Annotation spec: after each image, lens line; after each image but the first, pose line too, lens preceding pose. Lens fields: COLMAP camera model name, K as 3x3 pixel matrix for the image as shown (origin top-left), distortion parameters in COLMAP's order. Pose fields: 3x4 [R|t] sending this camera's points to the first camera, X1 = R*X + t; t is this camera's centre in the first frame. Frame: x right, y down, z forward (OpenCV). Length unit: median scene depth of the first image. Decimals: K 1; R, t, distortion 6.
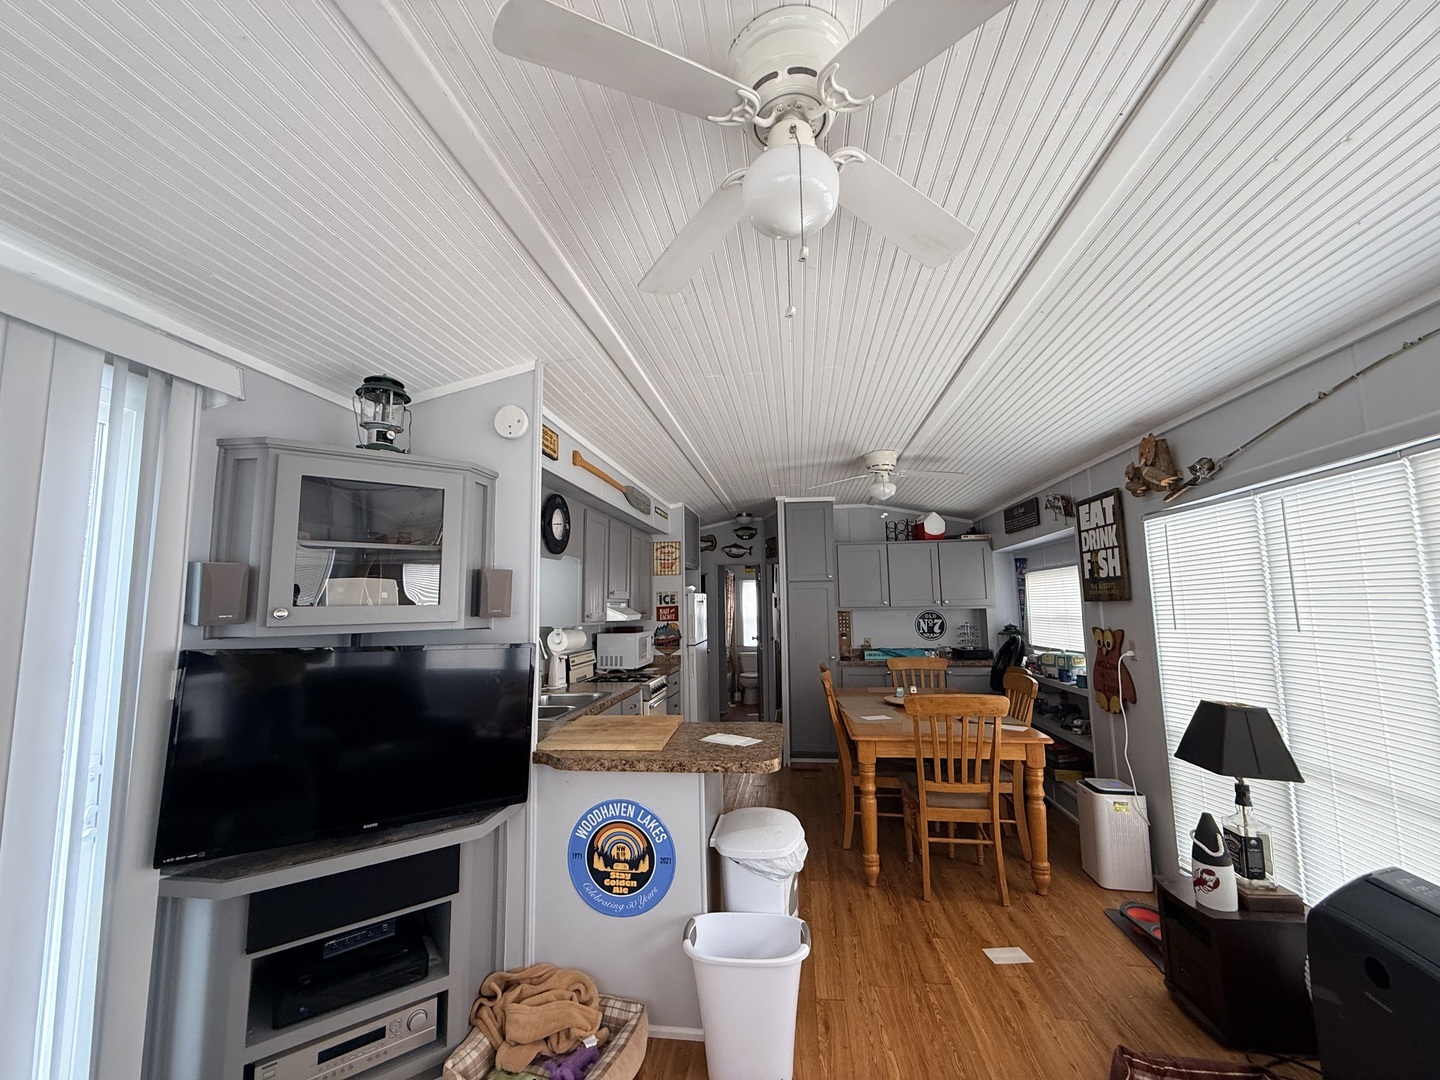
lens RADIAL K [[572.3, 0, 719.1], [0, 572.3, 542.7], [0, 0, 1]] dist [-0.001393, 0.000085]
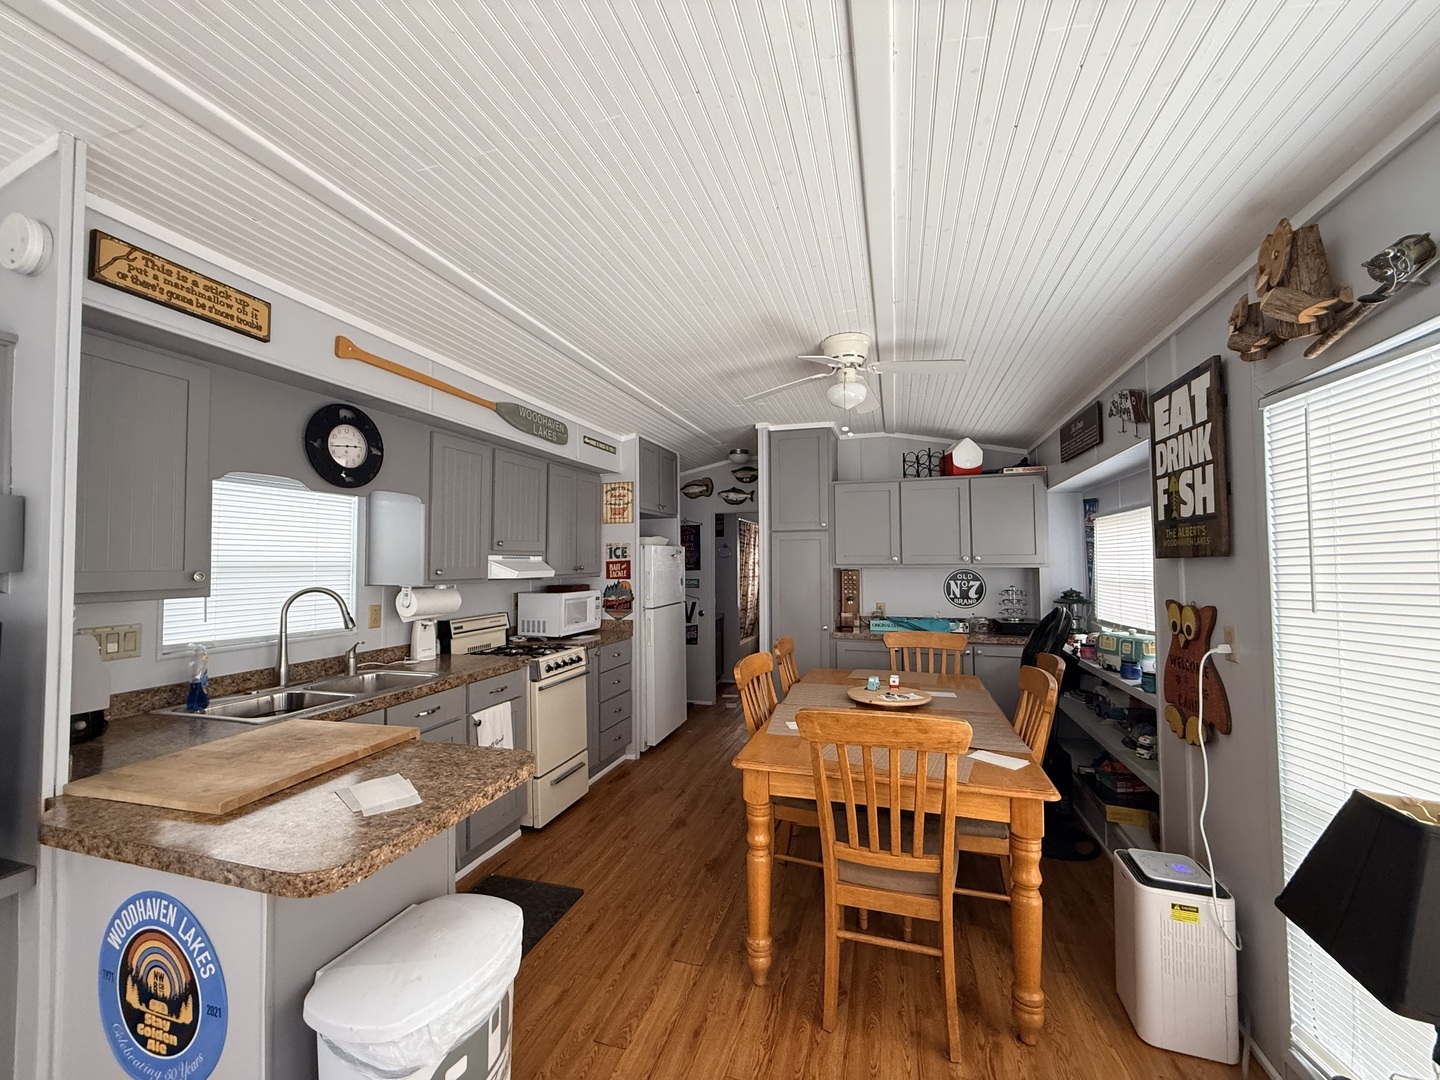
lens RADIAL K [[572.3, 0, 719.1], [0, 572.3, 542.7], [0, 0, 1]] dist [-0.001393, 0.000085]
pose [[0.987190, 0.003114, -0.159519, 0.284820], [0.009158, 0.997055, 0.076140, 0.036734], [0.159286, -0.076625, 0.984254, 0.334603]]
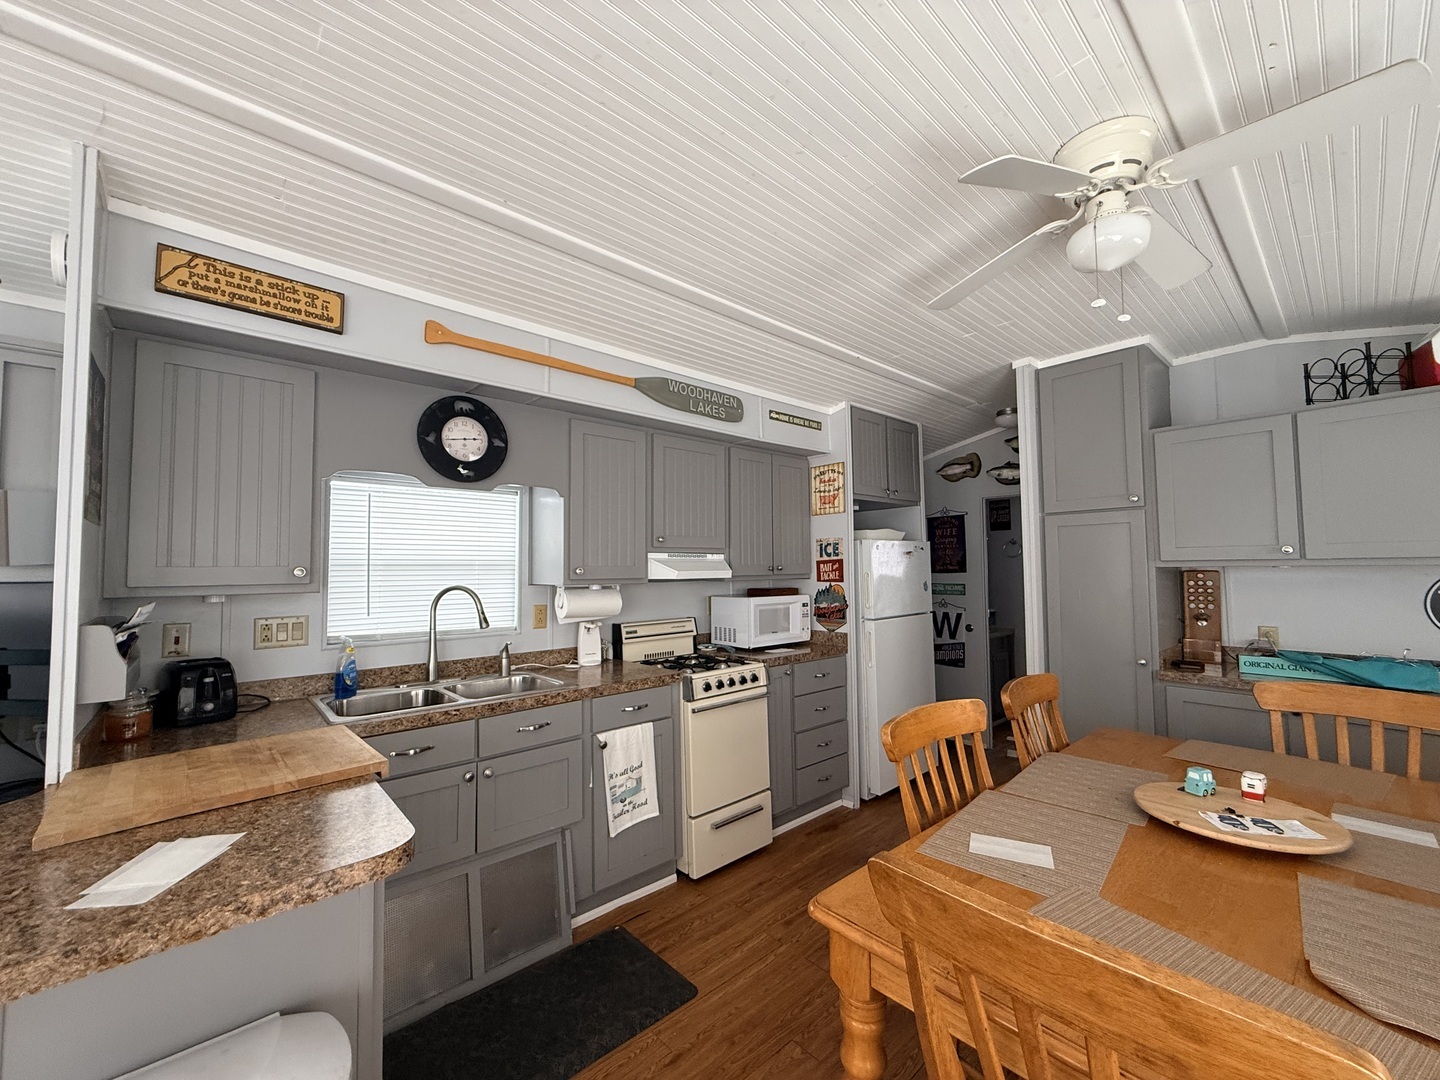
lens RADIAL K [[572.3, 0, 719.1], [0, 572.3, 542.7], [0, 0, 1]] dist [-0.001393, 0.000085]
pose [[0.761911, -0.024326, -0.647225, 0.384129], [0.069823, 0.996556, 0.044739, 0.079991], [0.643907, -0.079279, 0.760985, 0.625920]]
